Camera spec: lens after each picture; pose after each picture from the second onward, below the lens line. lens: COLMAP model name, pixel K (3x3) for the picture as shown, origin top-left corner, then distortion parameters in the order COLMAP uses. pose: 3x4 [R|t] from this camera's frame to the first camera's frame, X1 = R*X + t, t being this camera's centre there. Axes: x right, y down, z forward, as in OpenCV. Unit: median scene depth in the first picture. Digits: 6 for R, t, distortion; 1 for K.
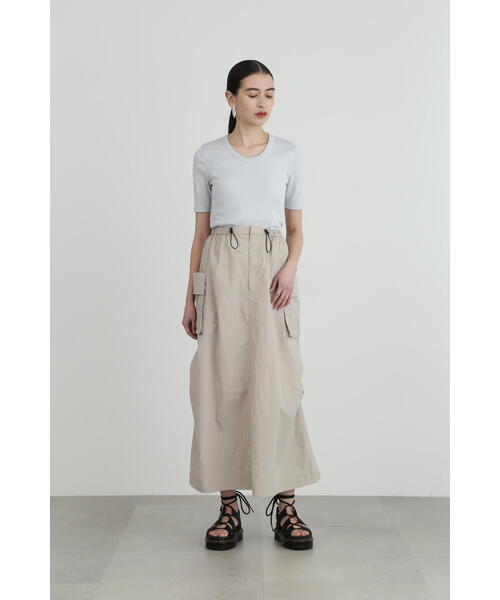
lens RADIAL K [[1661.4, 0, 250.0], [0, 1661.4, 300.0], [0, 0, 1]] dist [-0.044099, -0.473437]
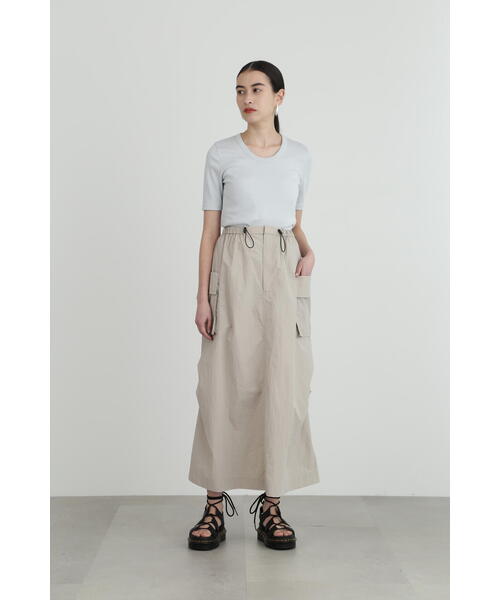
lens RADIAL K [[1661.4, 0, 250.0], [0, 1661.4, 300.0], [0, 0, 1]] dist [-0.044099, -0.473437]
pose [[0.993077, 0.013779, 0.116655, -0.120852], [-0.013739, 0.999905, -0.001150, 0.001272], [-0.116660, -0.000461, 0.993172, 0.007756]]
